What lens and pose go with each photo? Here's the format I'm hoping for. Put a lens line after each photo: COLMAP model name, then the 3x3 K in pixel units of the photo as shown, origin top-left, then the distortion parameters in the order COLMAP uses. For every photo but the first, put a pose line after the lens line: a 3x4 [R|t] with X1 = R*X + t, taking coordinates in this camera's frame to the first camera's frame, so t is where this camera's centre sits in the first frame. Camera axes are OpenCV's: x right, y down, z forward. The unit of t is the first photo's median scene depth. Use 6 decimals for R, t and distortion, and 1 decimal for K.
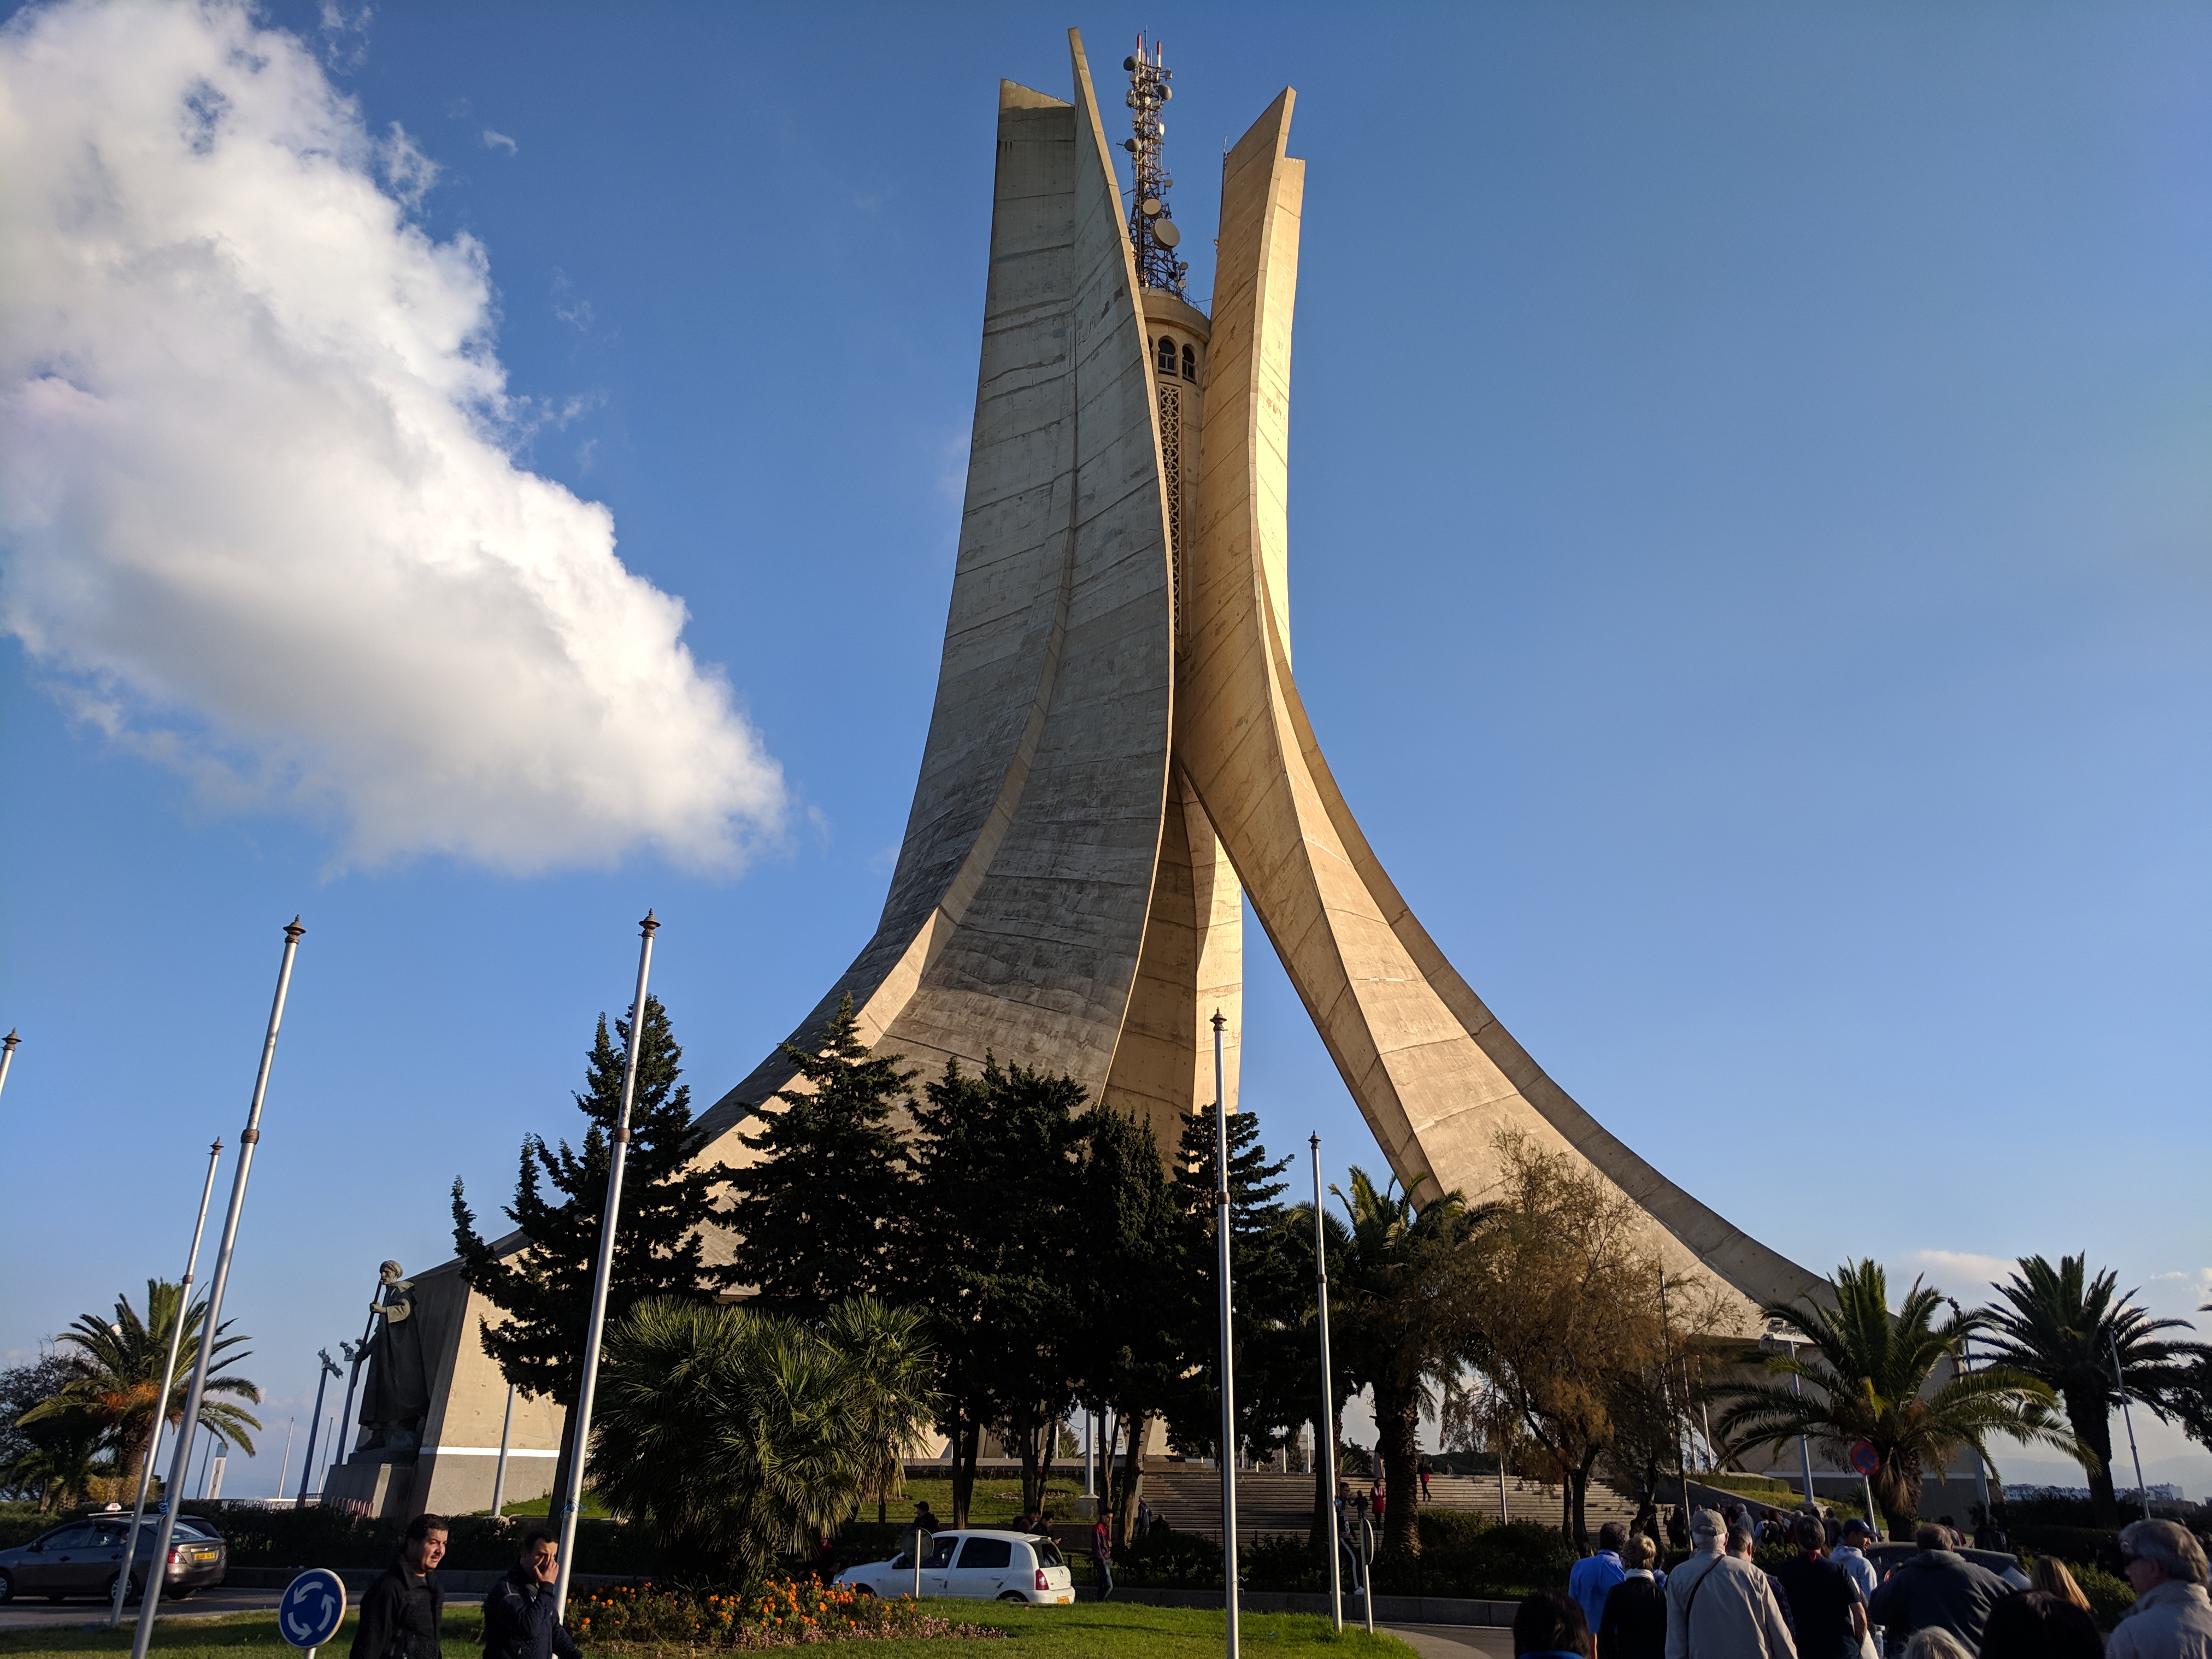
lens RADIAL K [[1680.1, 0, 1101.0], [0, 1680.1, 808.0], [0, 0, 1]] dist [-0.017752, 0.031618]
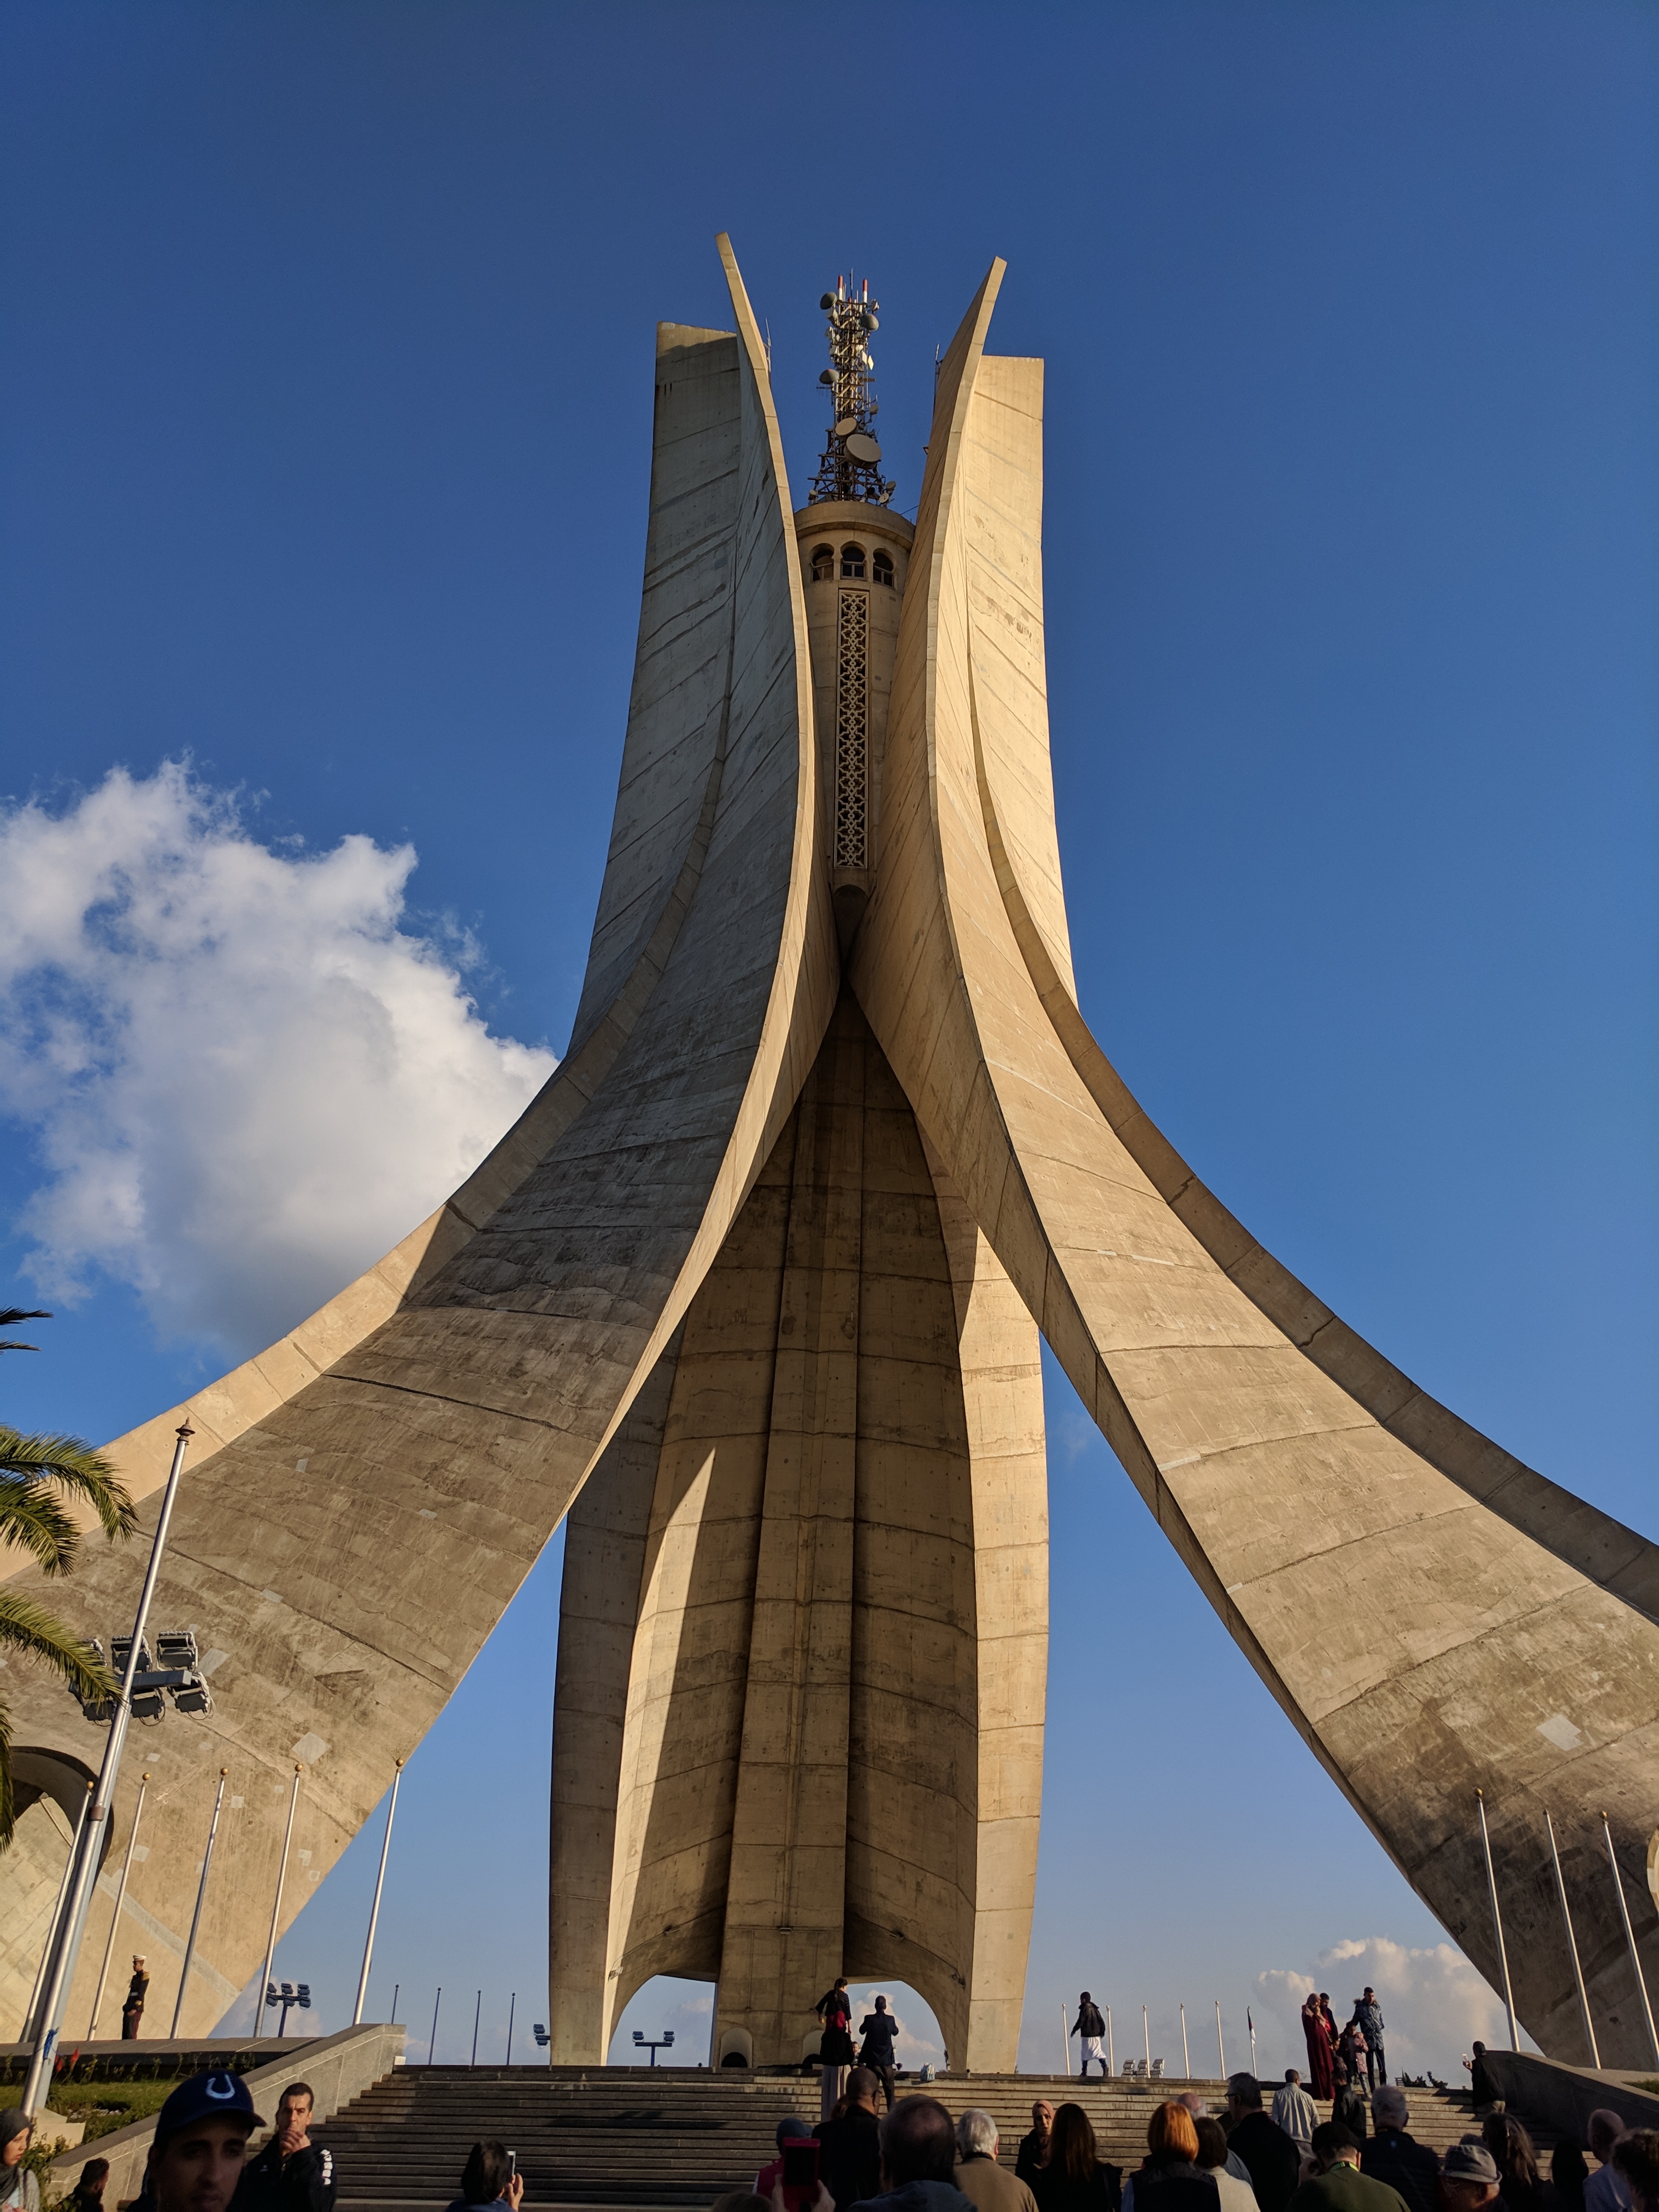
lens RADIAL K [[1680.1, 0, 822.3], [0, 1680.1, 1101.2], [0, 0, 1]] dist [-0.017752, 0.031618]
pose [[0.974472, -0.117515, -0.191296, 0.160065], [0.082233, 0.979681, -0.182927, 0.131724], [0.208906, 0.162526, 0.964336, 0.306461]]
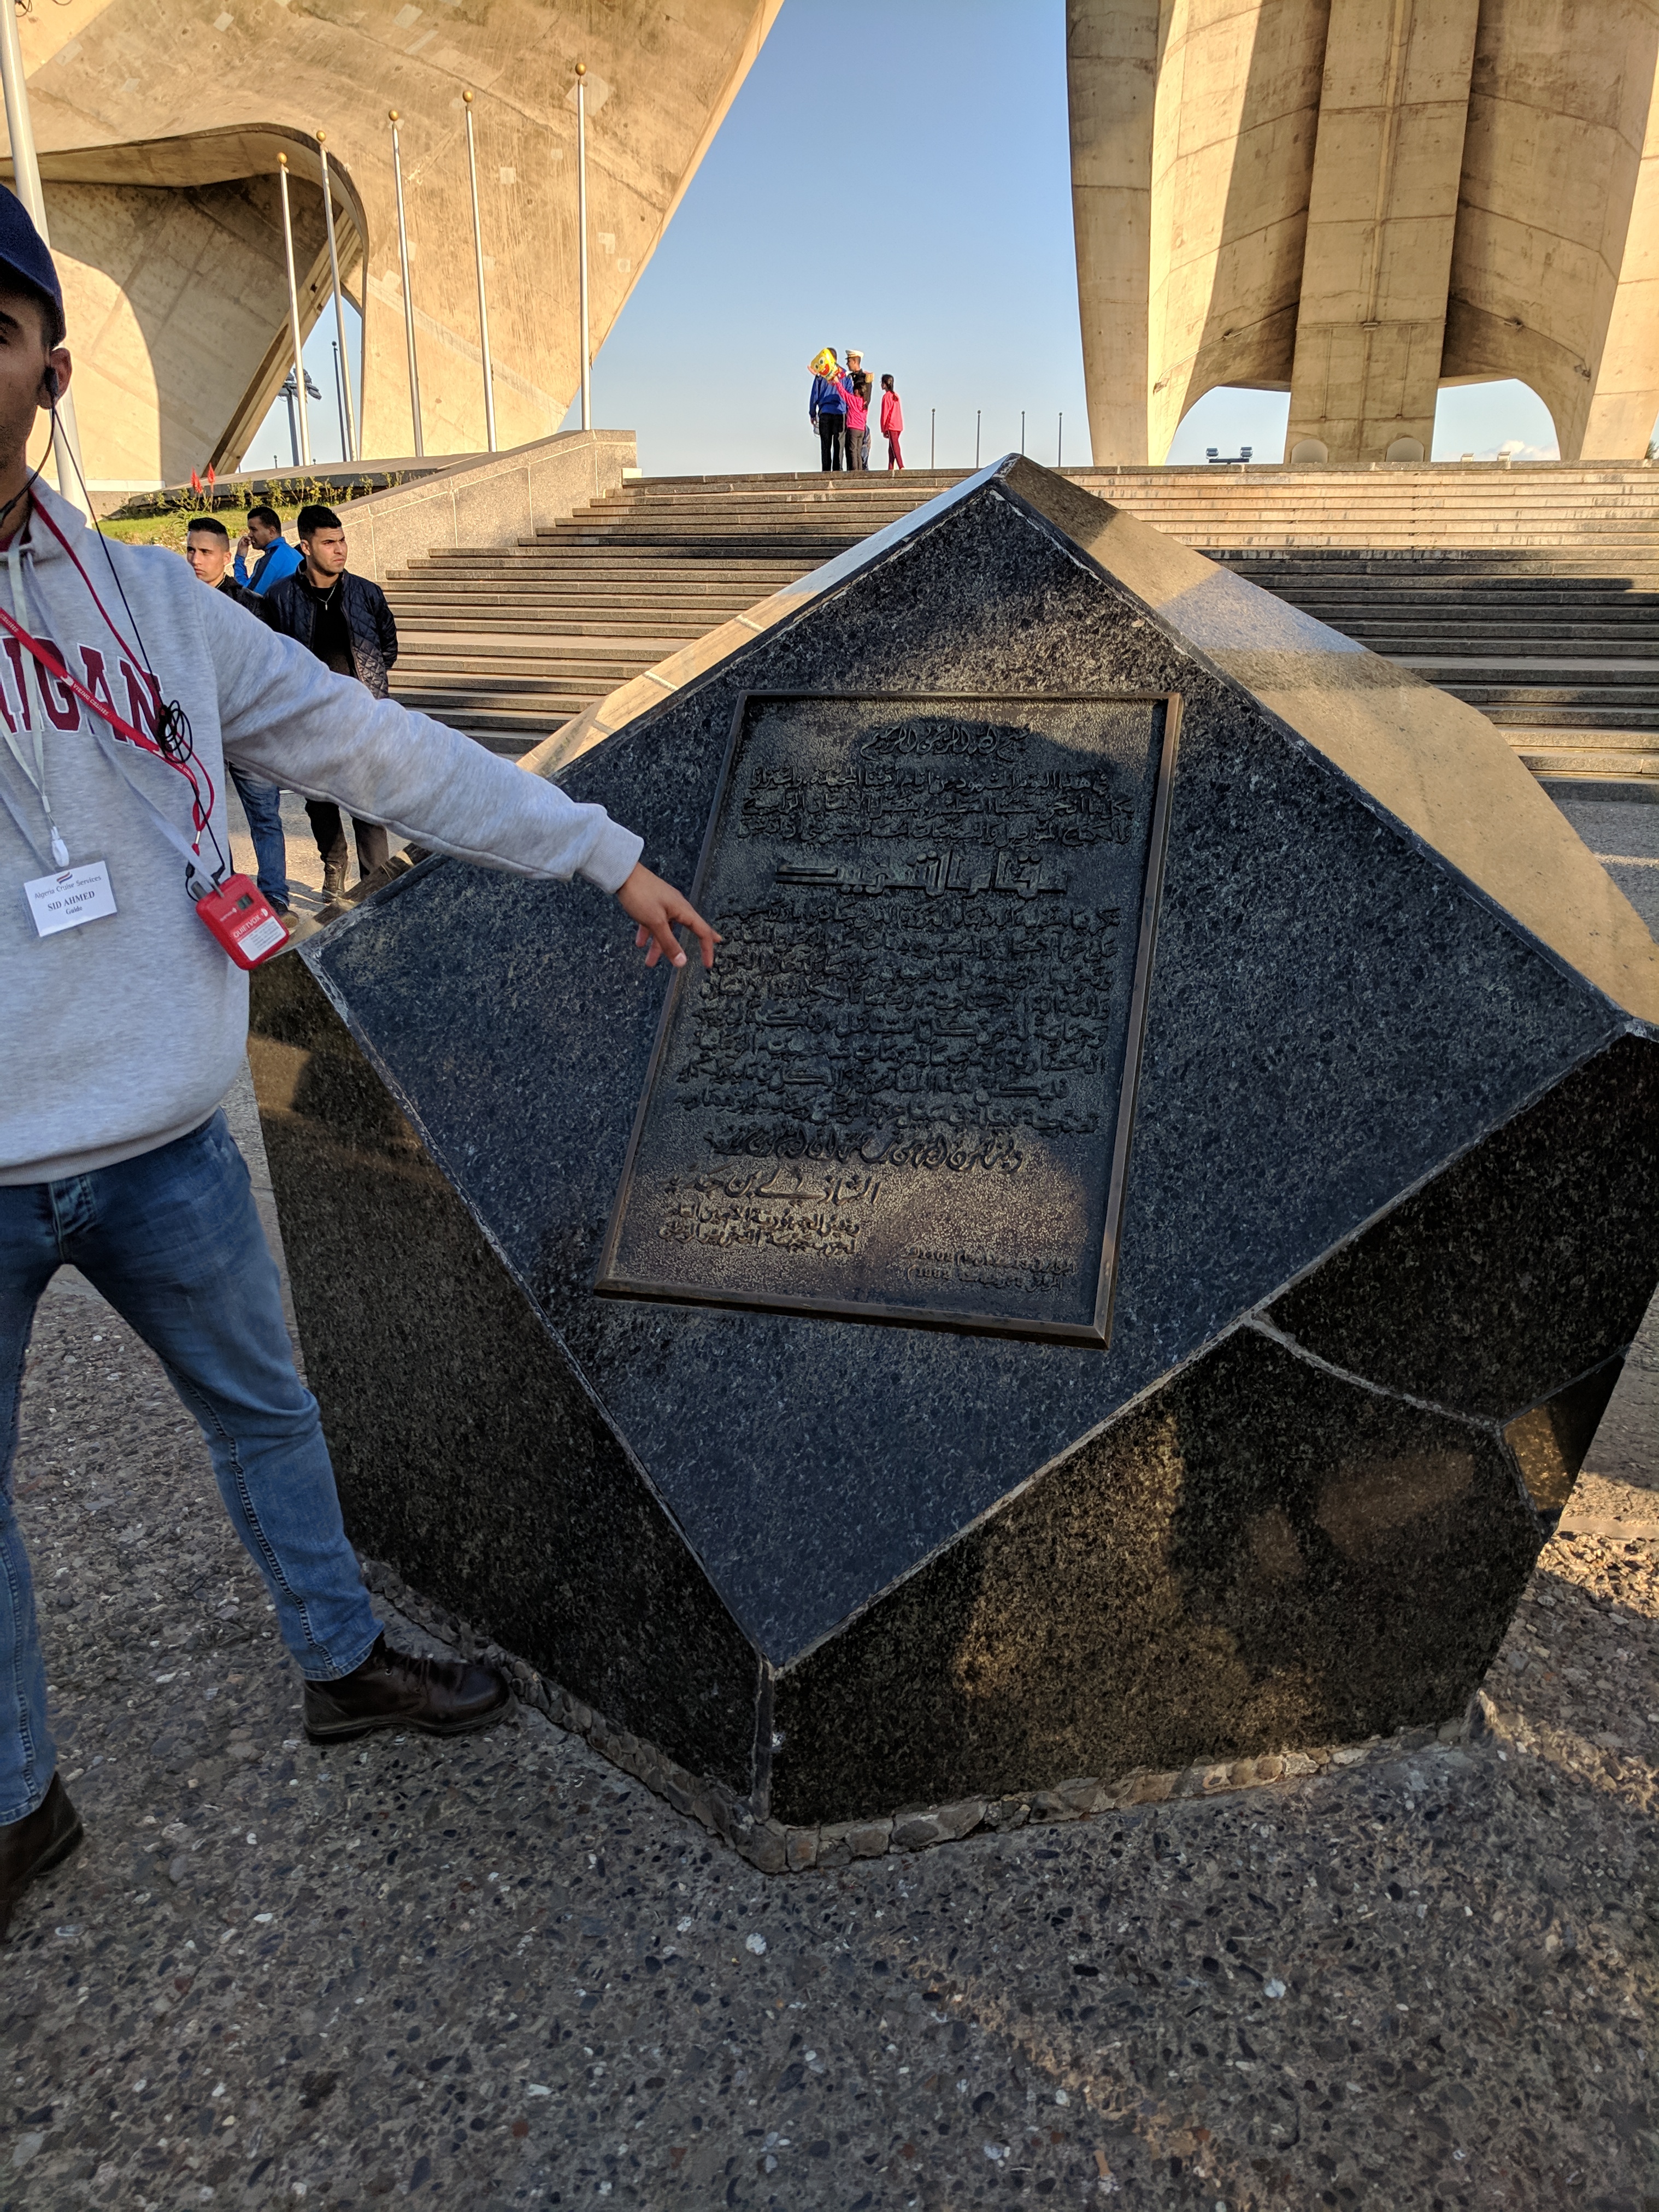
lens RADIAL K [[1680.1, 0, 825.1], [0, 1680.1, 1140.4], [0, 0, 1]] dist [-0.017752, 0.031618]
pose [[0.832404, 0.169878, -0.527489, 0.170835], [0.219137, 0.773372, 0.594873, 0.175576], [0.509001, -0.610767, 0.606532, 0.417748]]
